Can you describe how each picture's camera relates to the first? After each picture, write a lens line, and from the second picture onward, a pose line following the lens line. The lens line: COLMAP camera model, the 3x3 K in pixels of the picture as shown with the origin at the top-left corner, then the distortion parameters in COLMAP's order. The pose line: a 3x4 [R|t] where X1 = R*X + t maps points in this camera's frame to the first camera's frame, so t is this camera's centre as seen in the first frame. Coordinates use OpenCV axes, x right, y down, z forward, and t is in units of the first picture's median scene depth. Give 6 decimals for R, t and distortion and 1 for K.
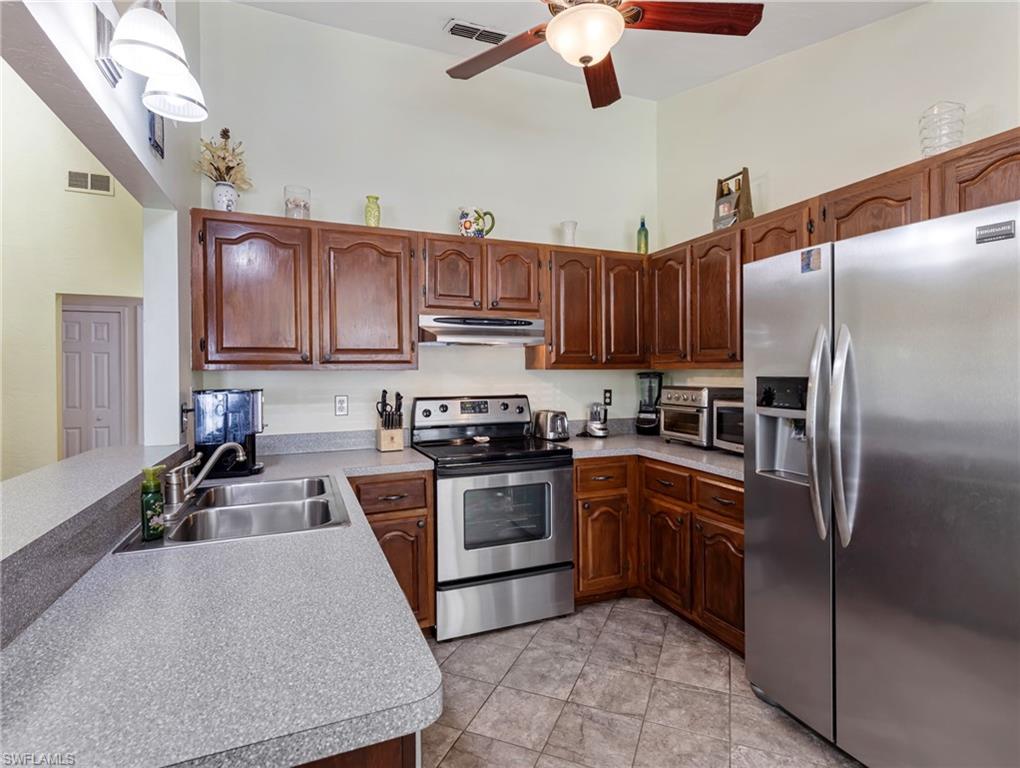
lens RADIAL K [[516.9, 0, 515.2], [0, 516.9, 373.2], [0, 0, 1]] dist [0.008724, -0.003522]
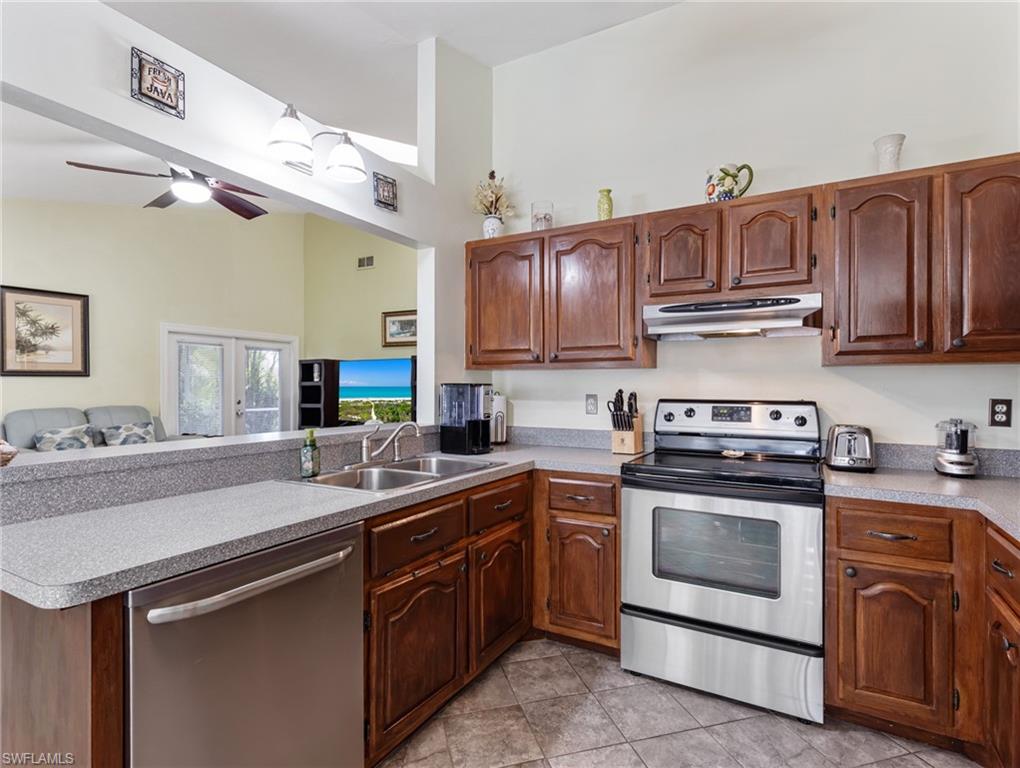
lens RADIAL K [[516.9, 0, 517.1], [0, 516.9, 386.8], [0, 0, 1]] dist [0.008724, -0.003522]
pose [[0.614134, 0.008637, -0.789155, 0.400613], [-0.008084, 0.999956, 0.004654, 0.025961], [0.789161, 0.003521, 0.614177, 0.277243]]
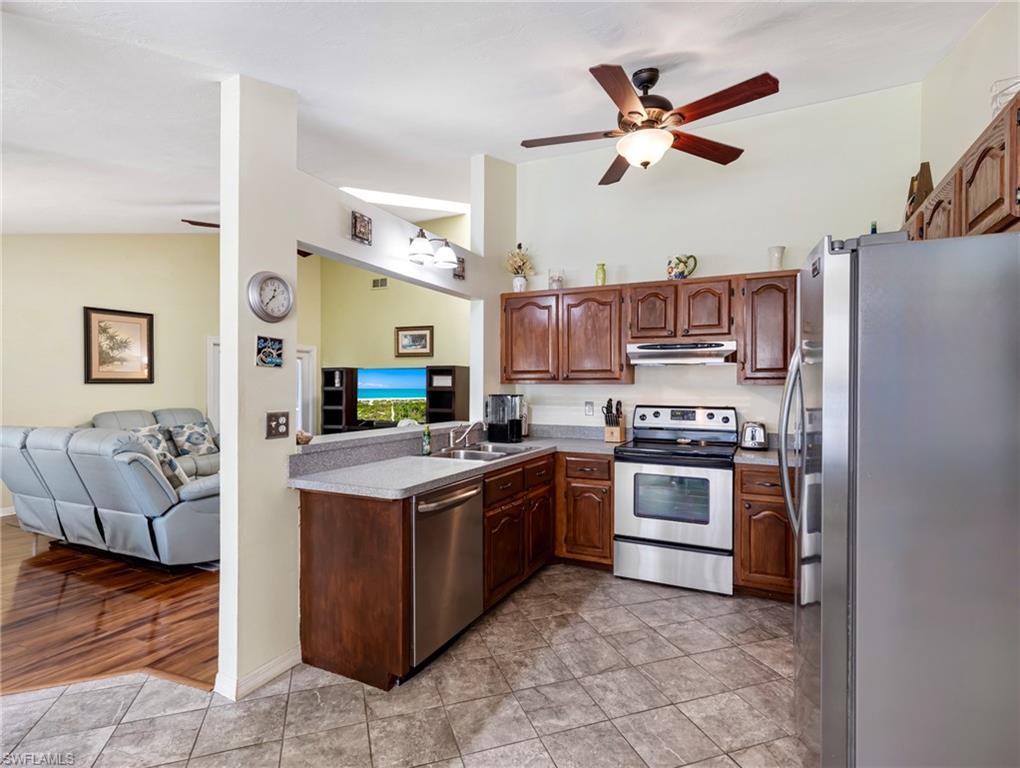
lens RADIAL K [[516.9, 0, 518.2], [0, 516.9, 388.0], [0, 0, 1]] dist [0.008724, -0.003522]
pose [[0.665033, 0.011898, -0.746720, 0.660226], [-0.010427, 0.999924, 0.006647, -0.003105], [0.746742, 0.003366, 0.665106, -0.128467]]
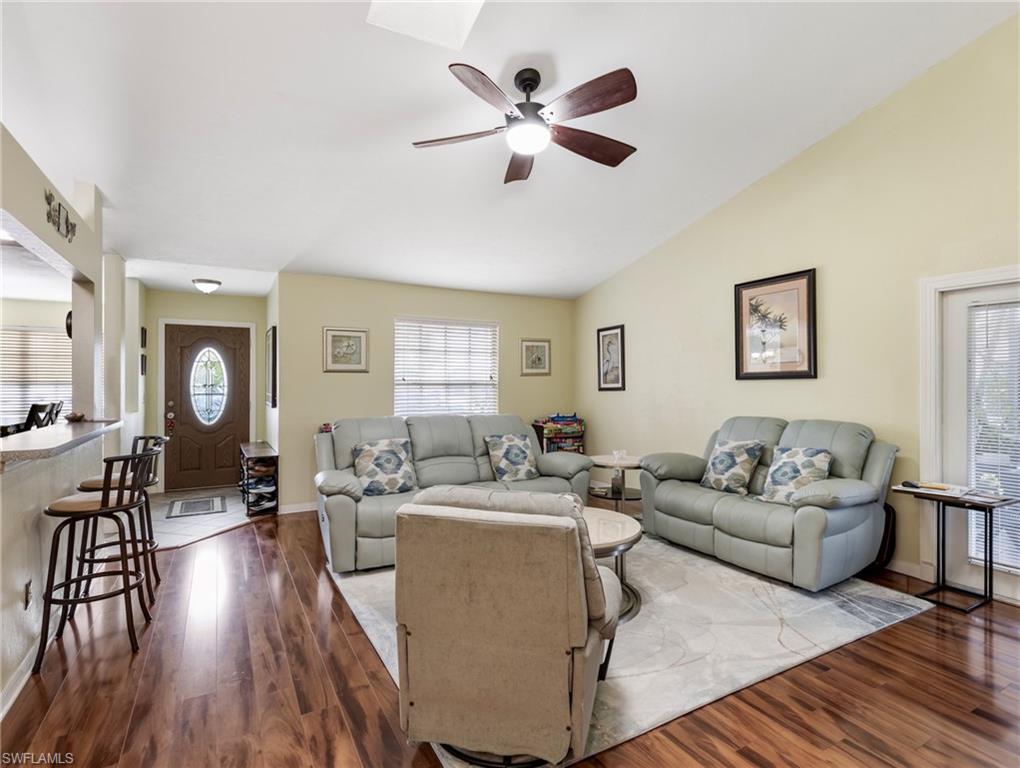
lens RADIAL K [[516.9, 0, 511.7], [0, 516.9, 383.6], [0, 0, 1]] dist [0.008724, -0.003522]
pose [[-0.993257, 0.007584, -0.115686, -1.181334], [0.007178, 0.999967, 0.003924, 0.012730], [0.115712, 0.003067, -0.993278, 1.582939]]
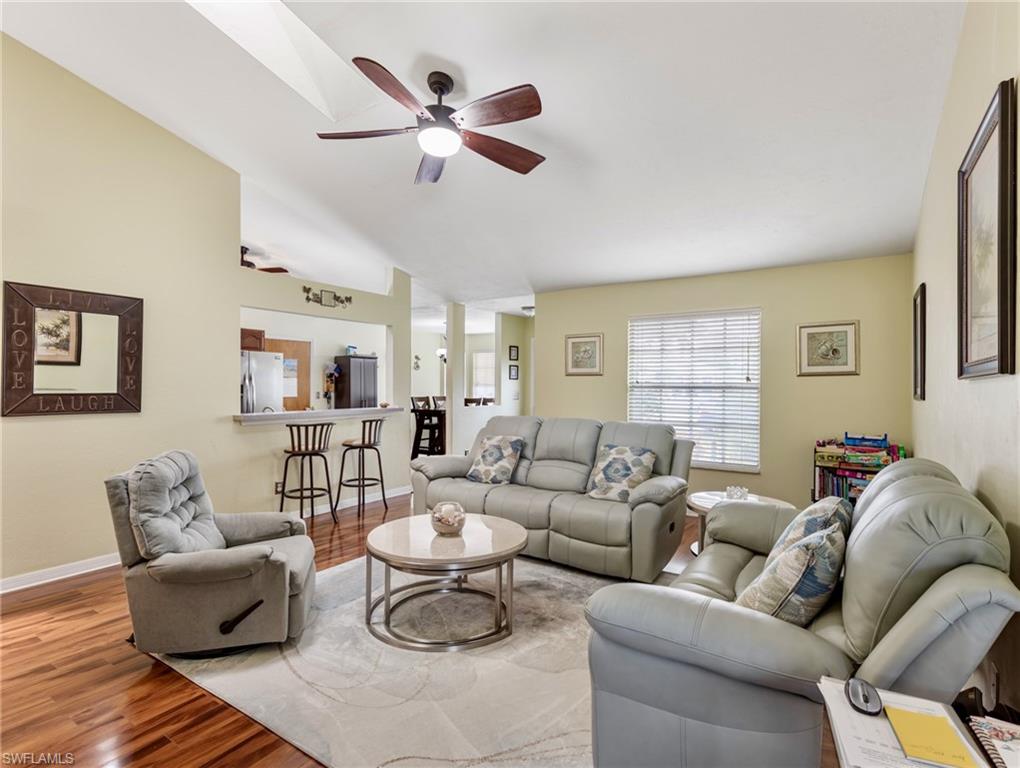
lens RADIAL K [[516.9, 0, 512.4], [0, 516.9, 379.2], [0, 0, 1]] dist [0.008724, -0.003522]
pose [[-0.558159, 0.015256, 0.829594, -2.389803], [0.002100, 0.999854, -0.016975, 0.023535], [-0.829731, -0.007733, -0.558110, 0.960025]]
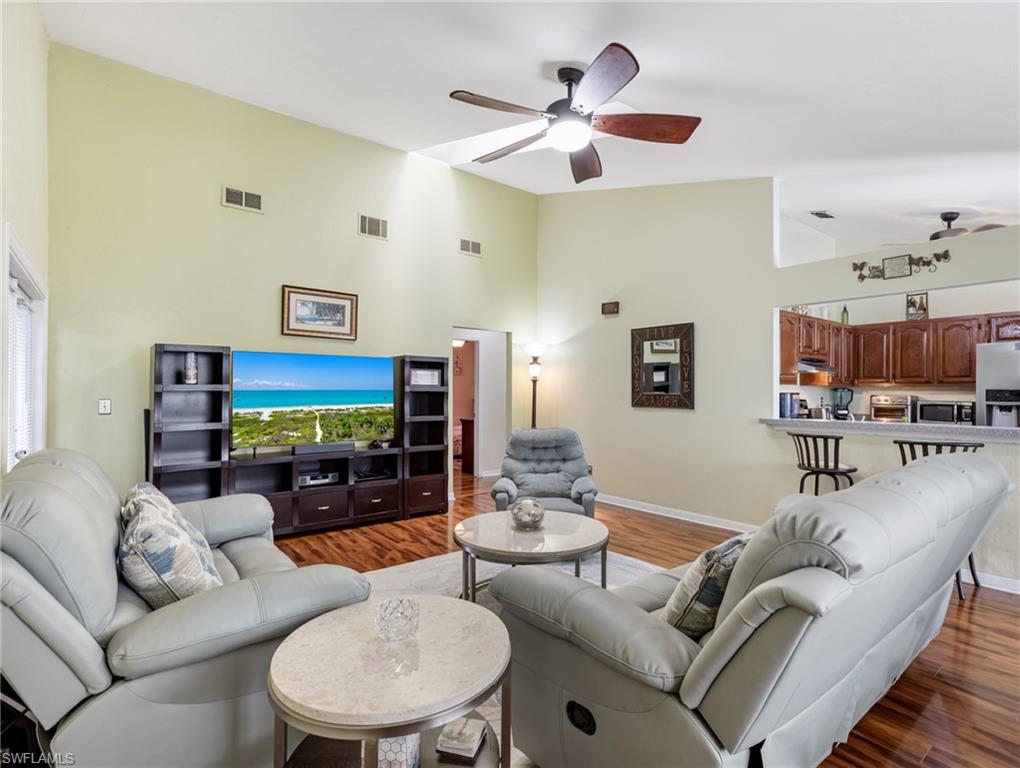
lens RADIAL K [[516.9, 0, 513.7], [0, 516.9, 385.1], [0, 0, 1]] dist [0.008724, -0.003522]
pose [[0.961849, 0.013822, 0.273230, -1.769027], [-0.010215, 0.999841, -0.014620, 0.033330], [-0.273389, 0.011272, 0.961838, -0.583515]]
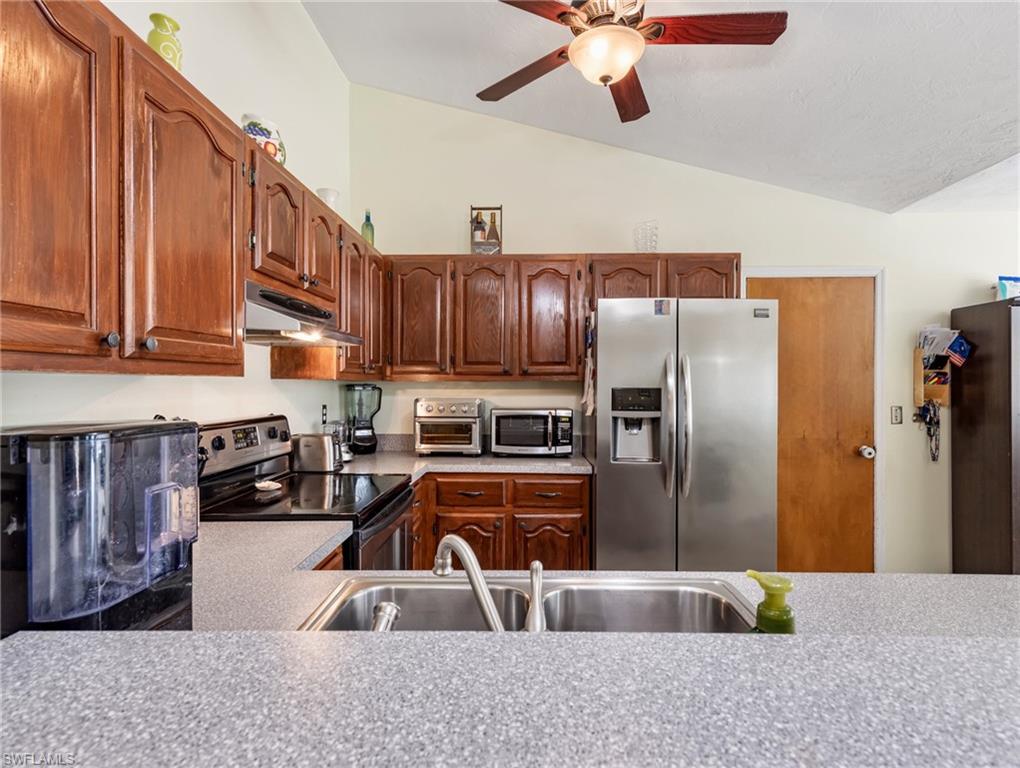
lens RADIAL K [[516.9, 0, 508.6], [0, 516.9, 388.6], [0, 0, 1]] dist [0.008724, -0.003522]
pose [[0.410010, -0.000089, 0.912081, -0.595019], [-0.002264, 0.999997, 0.001116, 0.005388], [-0.912078, -0.002522, 0.410009, 0.515723]]
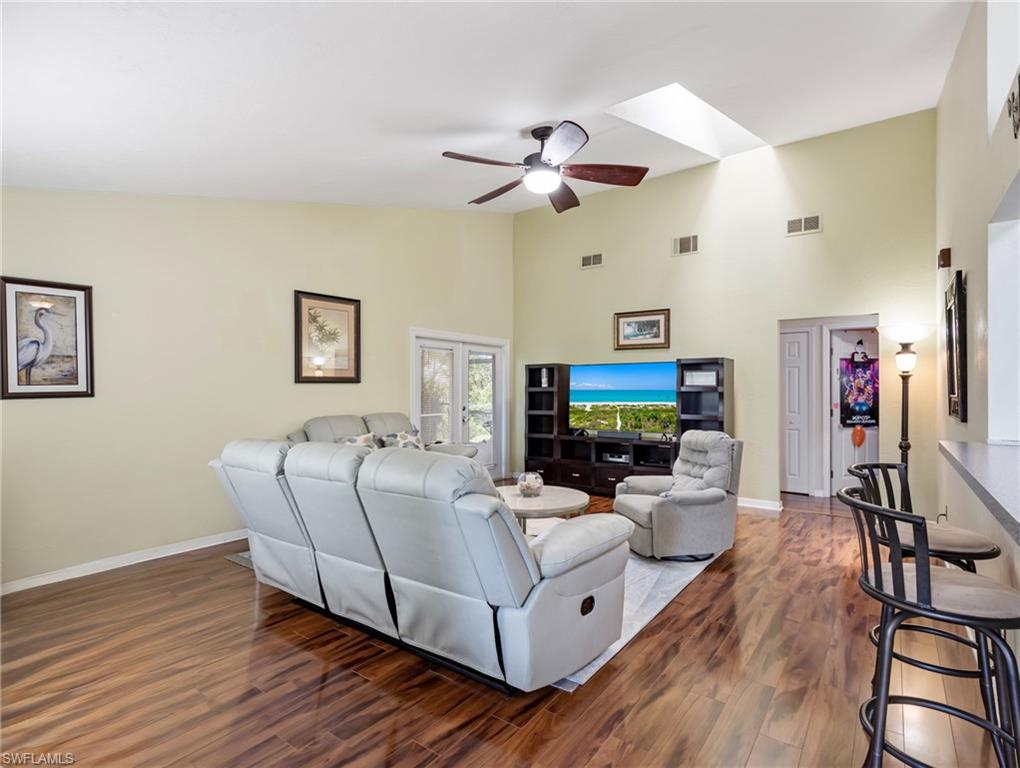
lens RADIAL K [[516.9, 0, 517.2], [0, 516.9, 385.1], [0, 0, 1]] dist [0.008724, -0.003522]
pose [[0.518156, -0.000096, -0.855286, -0.220372], [-0.007077, 0.999965, -0.004399, 0.022021], [0.855257, 0.008332, 0.518137, -0.306420]]
